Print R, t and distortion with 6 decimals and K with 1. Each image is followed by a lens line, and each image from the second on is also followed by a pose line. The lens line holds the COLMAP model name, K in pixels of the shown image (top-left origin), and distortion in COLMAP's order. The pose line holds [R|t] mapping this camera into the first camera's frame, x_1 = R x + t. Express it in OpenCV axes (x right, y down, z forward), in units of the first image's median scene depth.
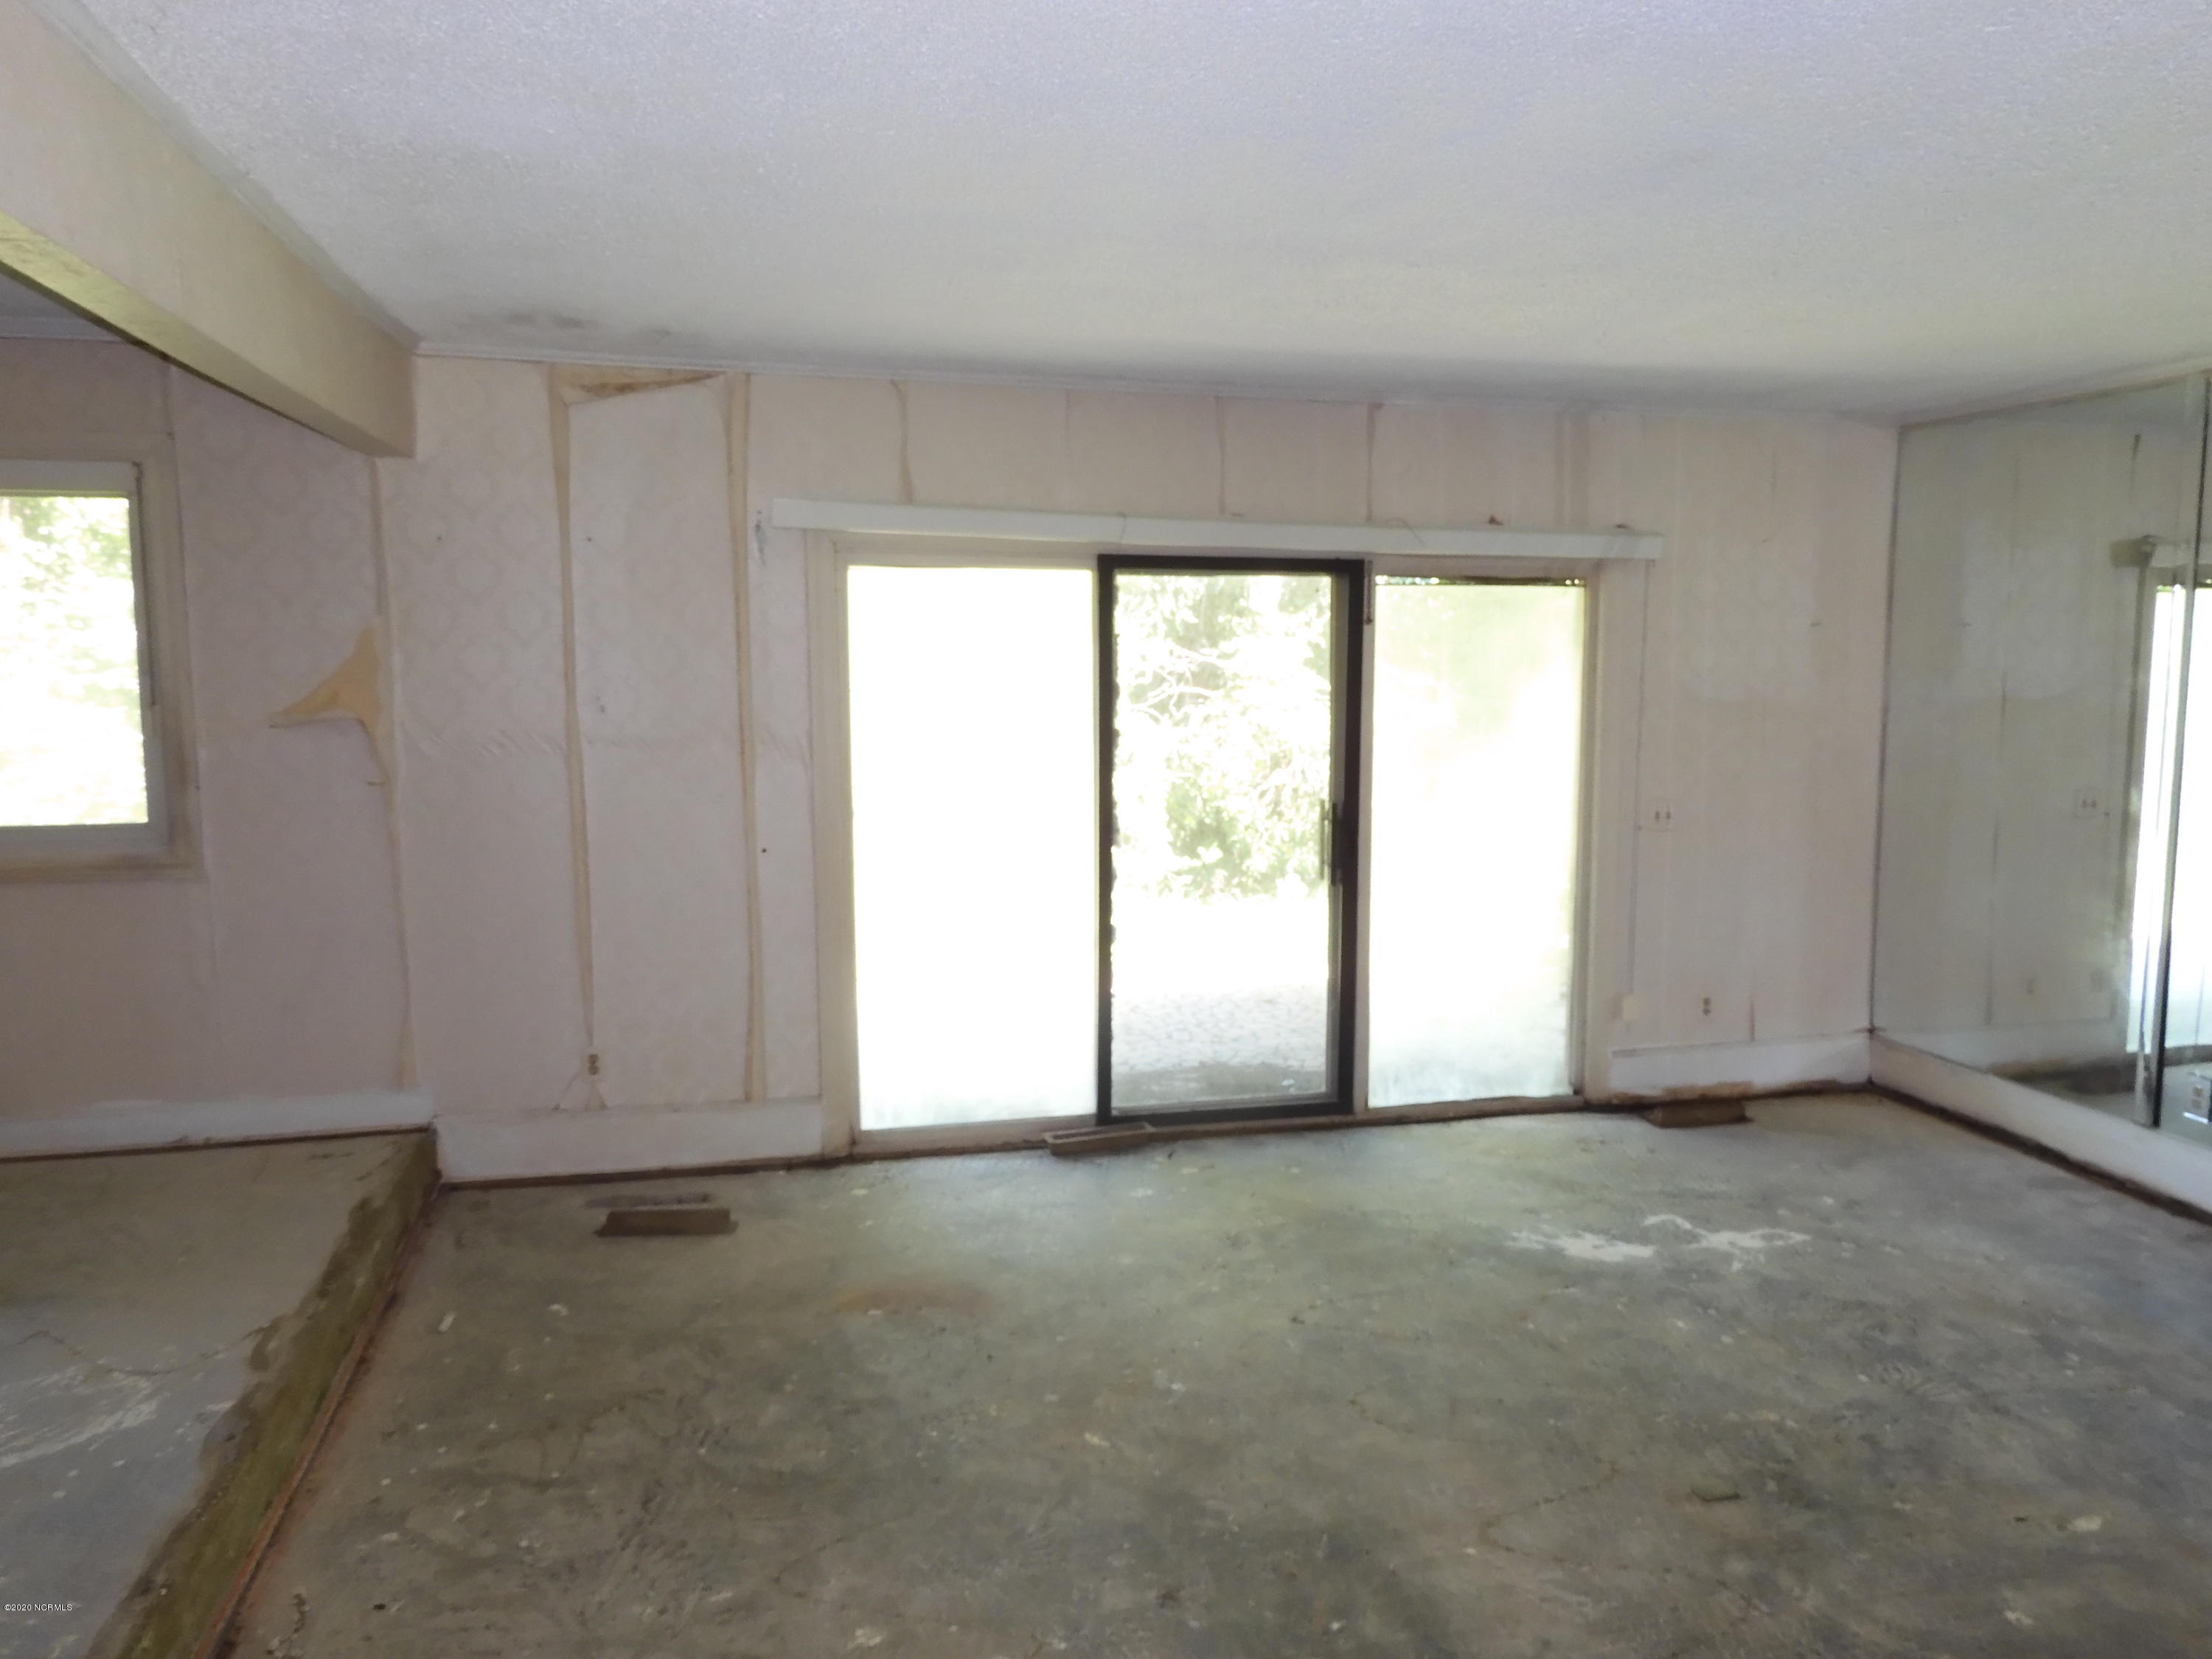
lens RADIAL K [[1584.9, 0, 1107.9], [0, 1584.9, 821.2], [0, 0, 1]] dist [0.003903, 0.001481]
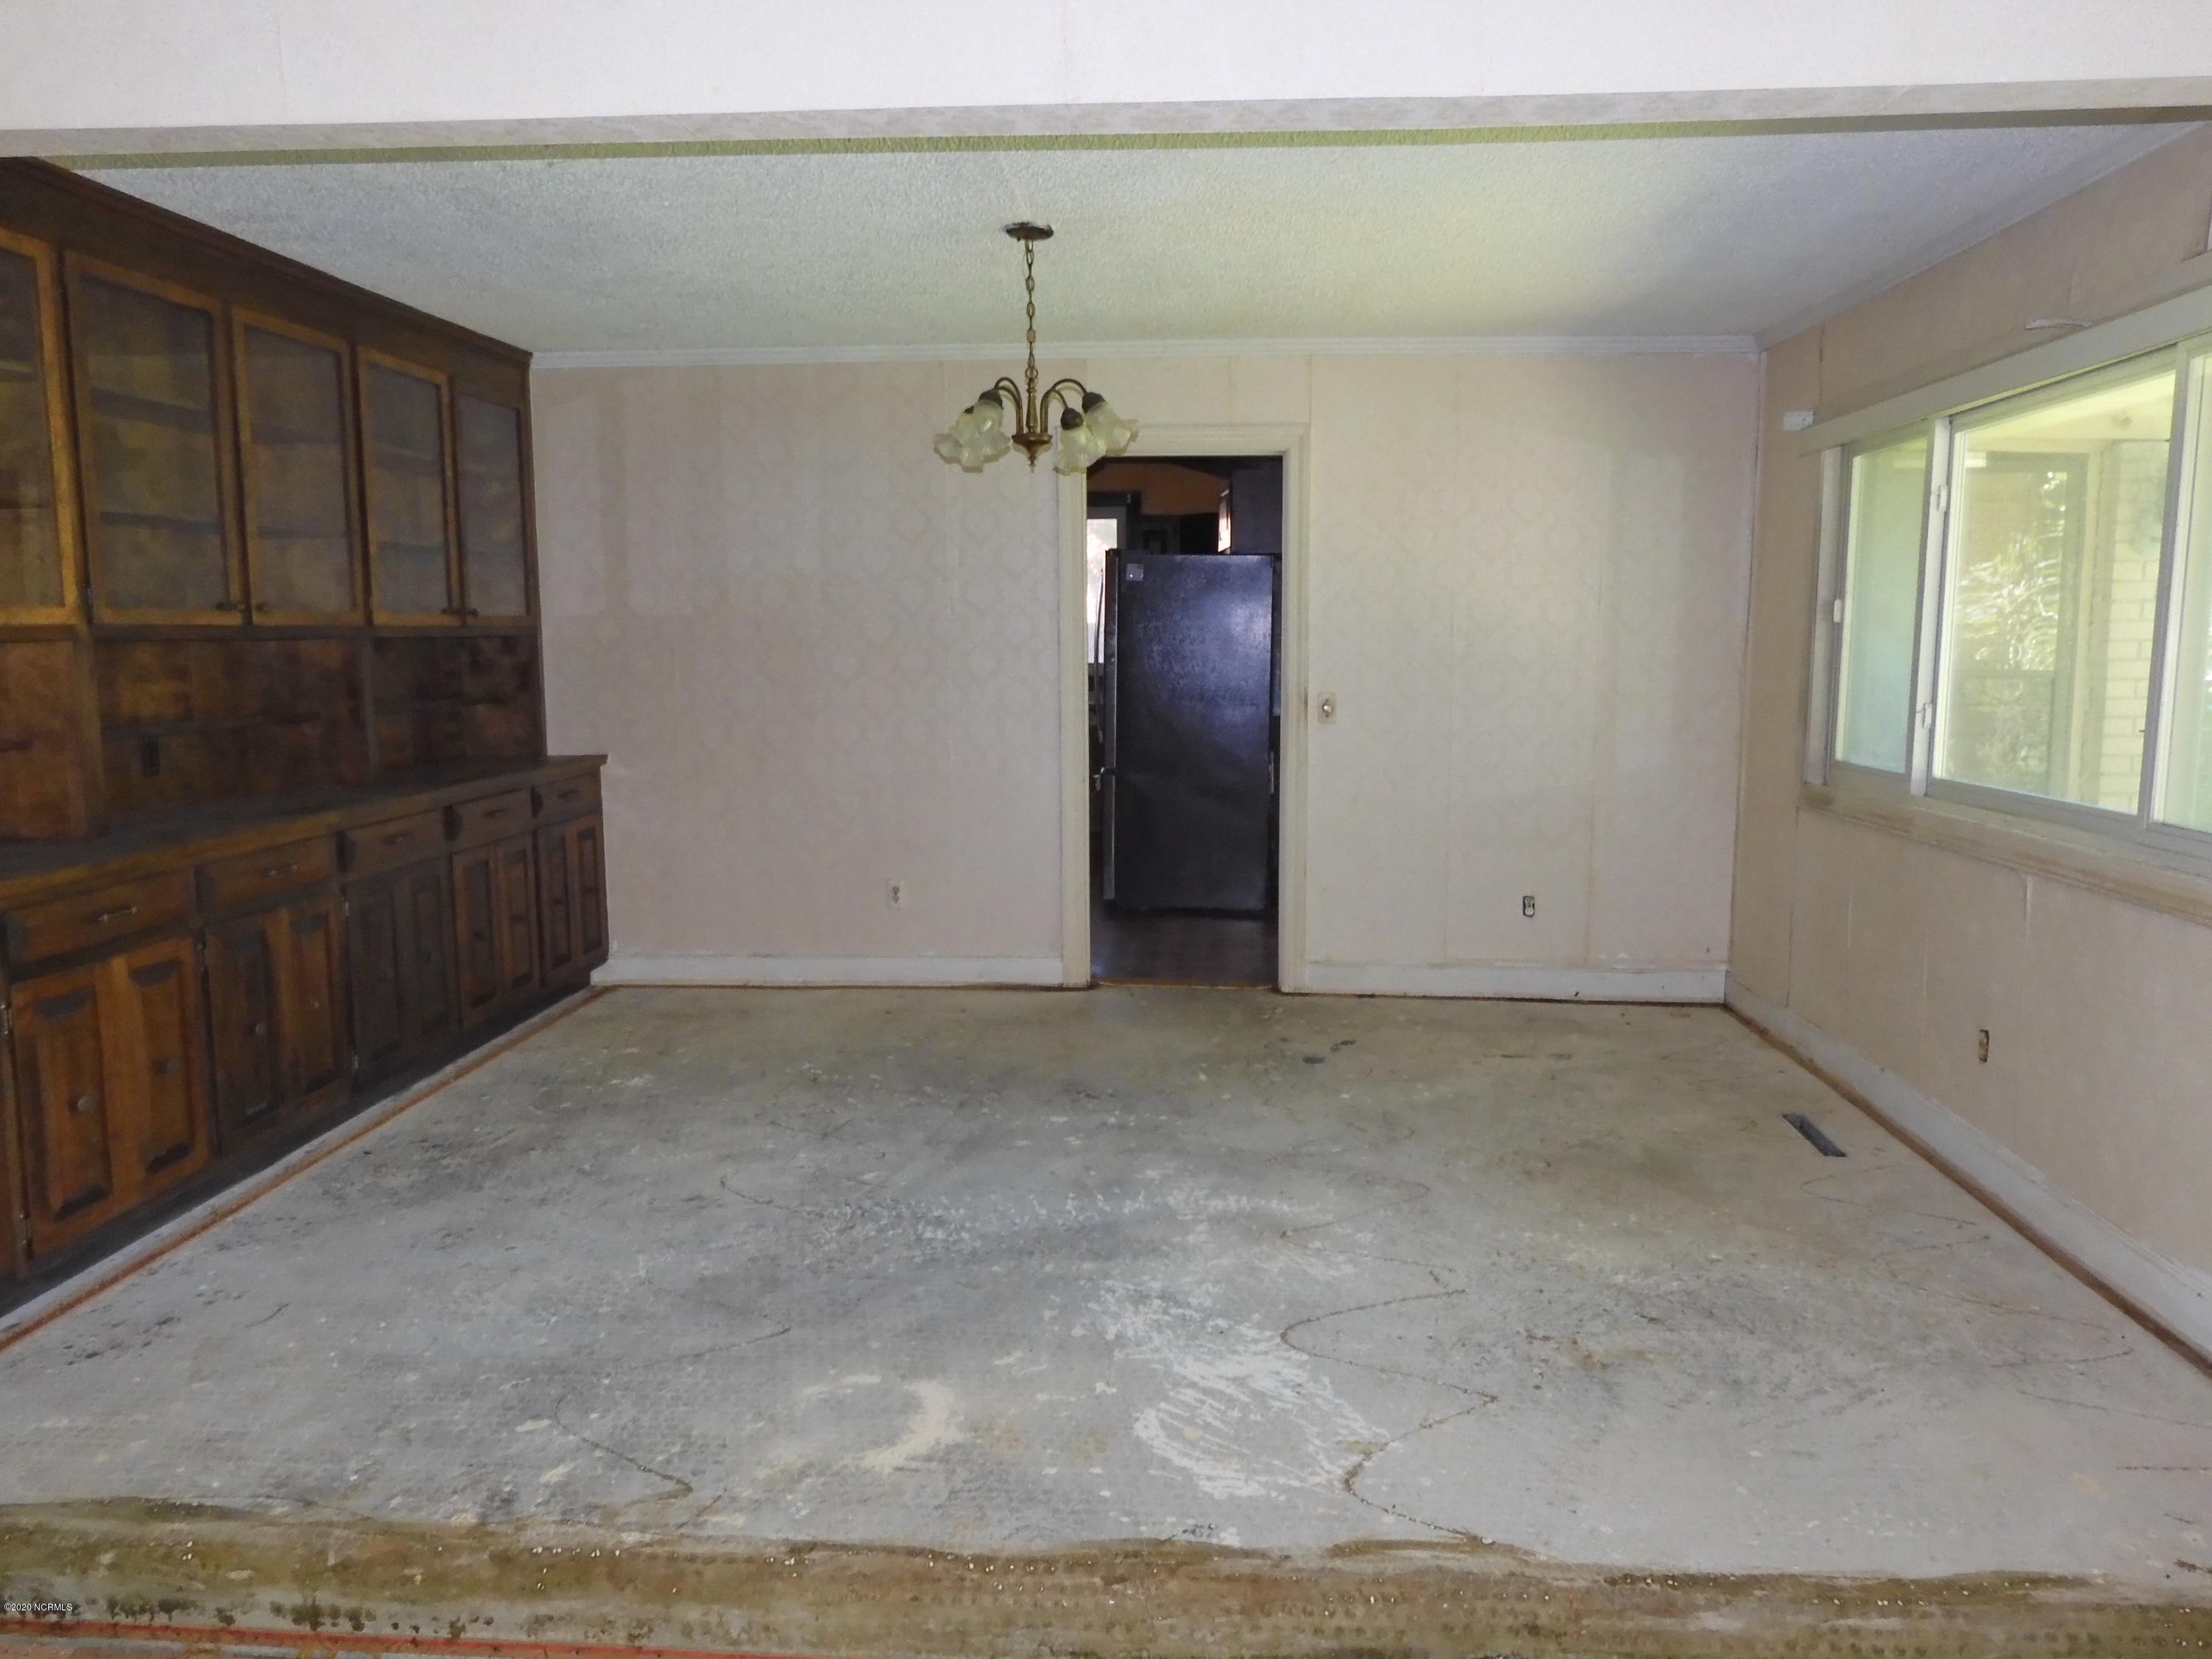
lens RADIAL K [[1584.9, 0, 1102.2], [0, 1584.9, 826.1], [0, 0, 1]] dist [0.003903, 0.001481]
pose [[-0.308450, 0.112597, -0.944553, 0.142269], [-0.098641, 0.983831, 0.149491, -0.076917], [0.946112, 0.139282, -0.292356, 1.077152]]
